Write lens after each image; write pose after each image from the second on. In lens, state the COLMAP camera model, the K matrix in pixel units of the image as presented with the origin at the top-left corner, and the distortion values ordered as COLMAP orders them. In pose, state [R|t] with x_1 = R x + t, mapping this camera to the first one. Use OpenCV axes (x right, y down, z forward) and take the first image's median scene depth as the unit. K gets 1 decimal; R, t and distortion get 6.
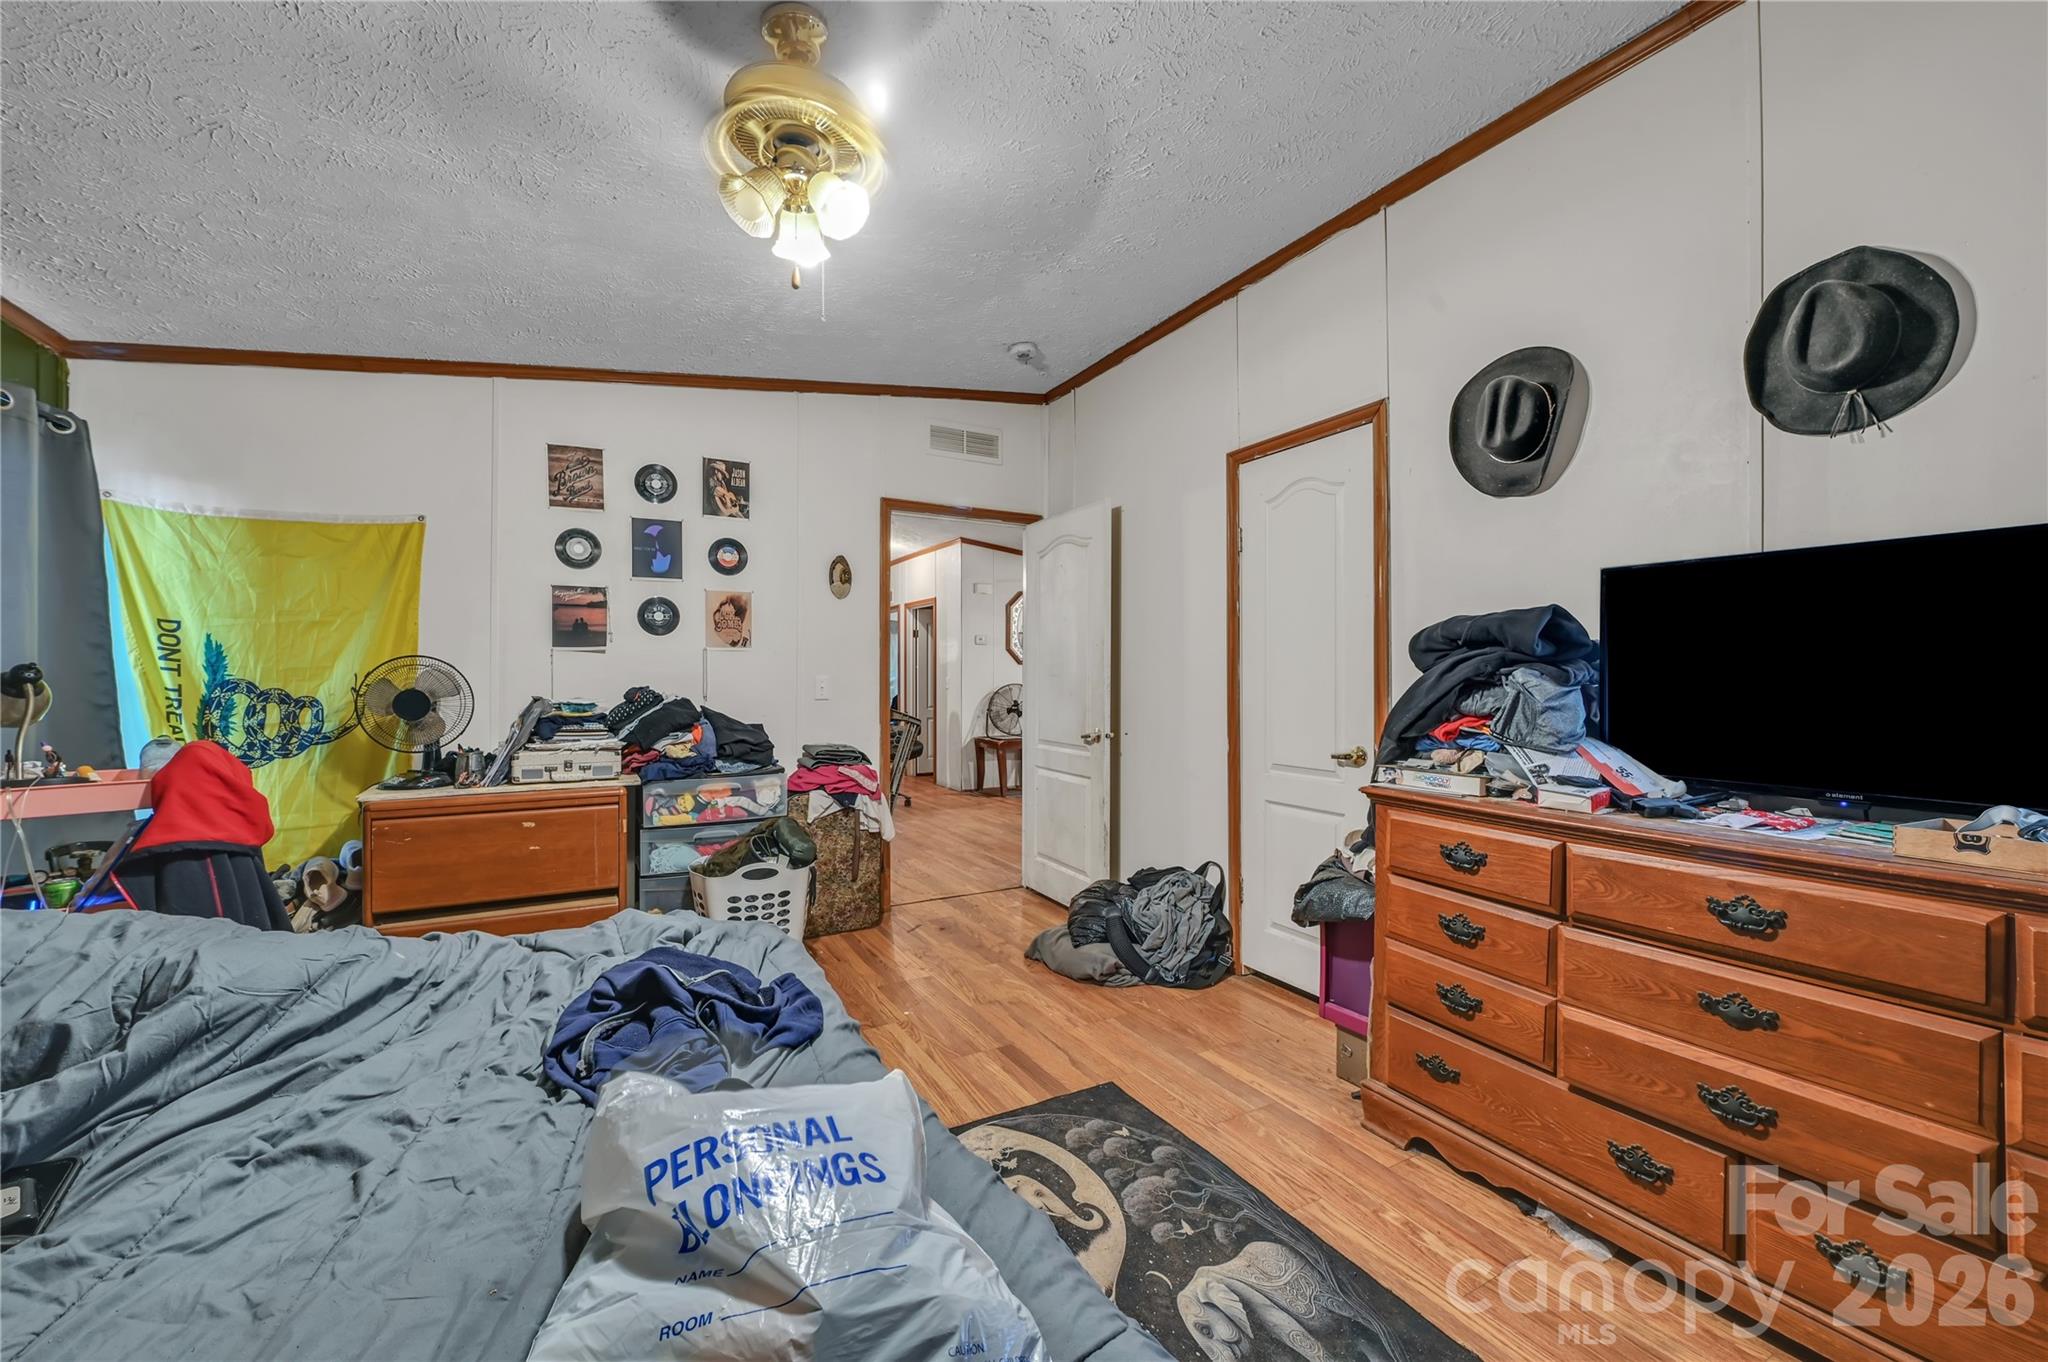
lens RADIAL K [[819.4, 0, 1031.0], [0, 819.4, 672.4], [0, 0, 1]] dist [-0.002446, -0.000779]
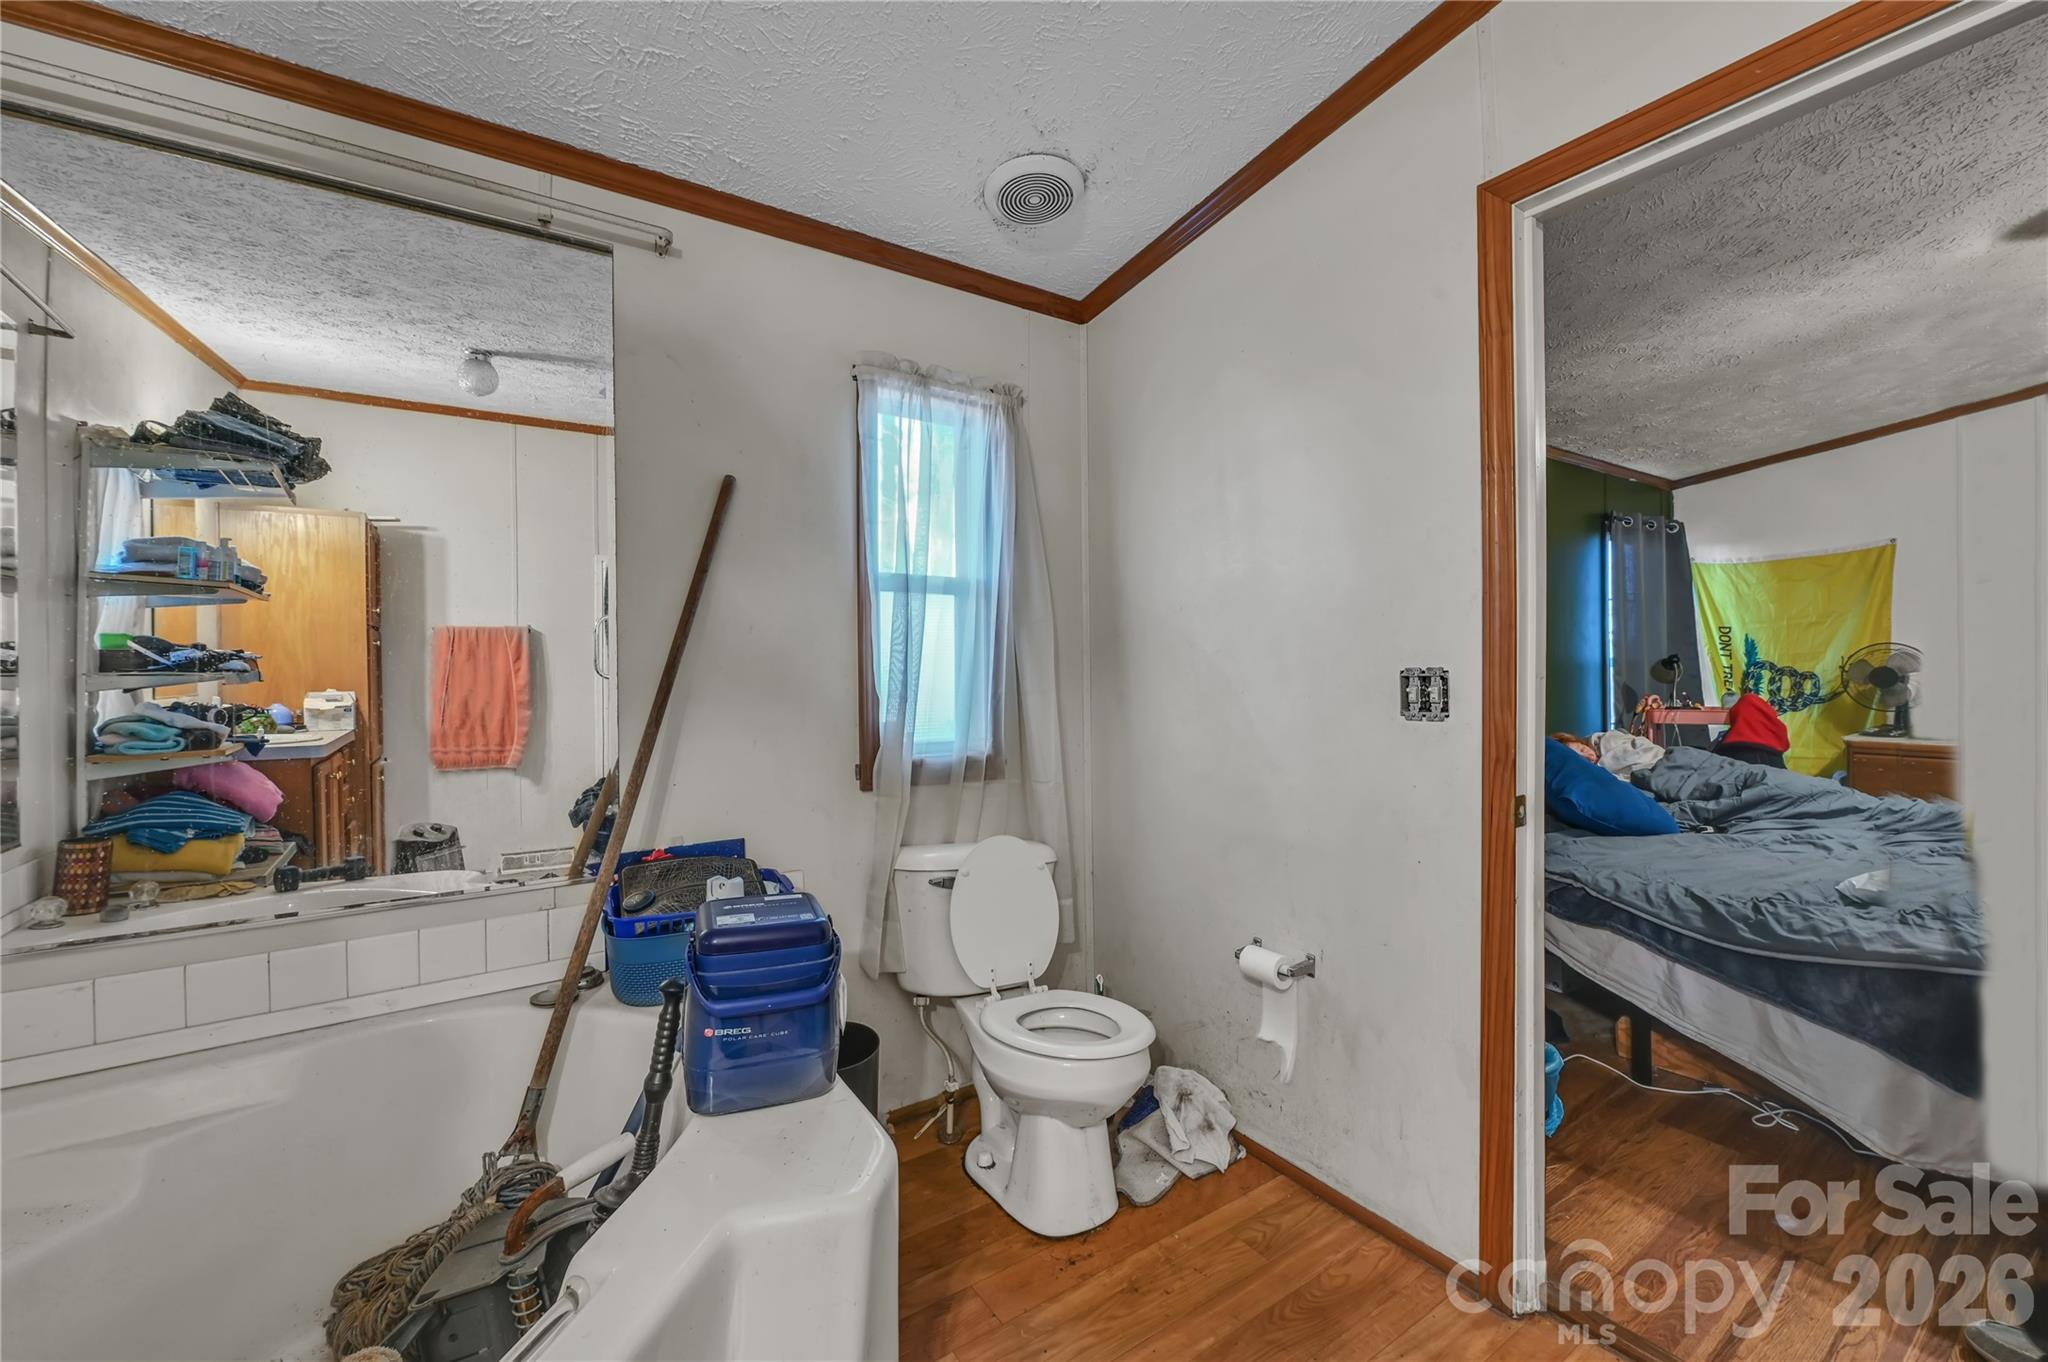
lens RADIAL K [[819.4, 0, 1031.0], [0, 819.4, 672.4], [0, 0, 1]] dist [-0.002446, -0.000779]
pose [[0.087174, 0.002623, -0.996190, 0.533621], [0.017604, 0.999836, 0.004173, -0.001352], [0.996038, -0.017901, 0.087114, -0.607995]]
